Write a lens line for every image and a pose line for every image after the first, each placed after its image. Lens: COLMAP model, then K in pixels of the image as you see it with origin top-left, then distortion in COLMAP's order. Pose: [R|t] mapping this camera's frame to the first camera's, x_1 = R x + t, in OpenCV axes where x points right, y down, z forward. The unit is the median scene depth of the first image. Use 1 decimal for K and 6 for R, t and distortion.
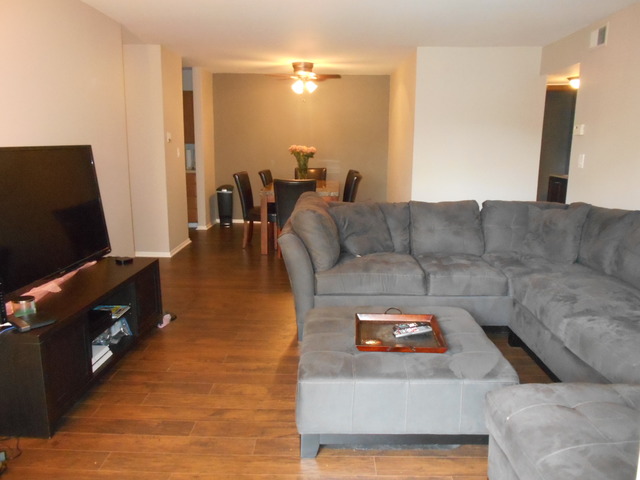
lens RADIAL K [[489.6, 0, 318.7], [0, 489.6, 247.4], [0, 0, 1]] dist [-0.046147, 0.024361]
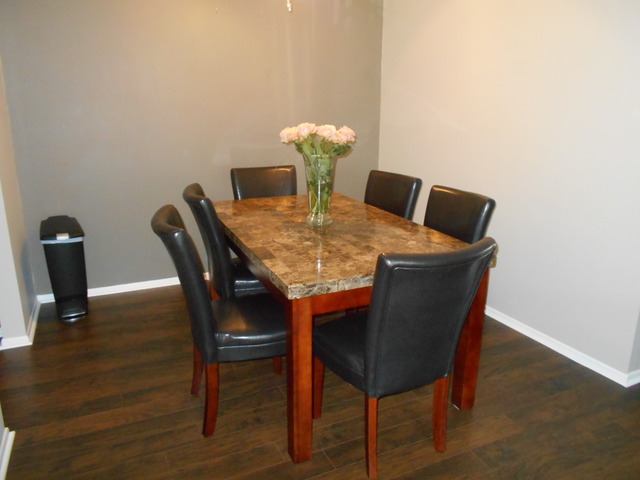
lens RADIAL K [[489.6, 0, 318.5], [0, 489.6, 241.3], [0, 0, 1]] dist [-0.046147, 0.024361]
pose [[0.907620, -0.126537, 0.400269, -0.332922], [0.099226, 0.991137, 0.088330, -0.263580], [-0.407898, -0.040453, 0.912131, 1.135655]]
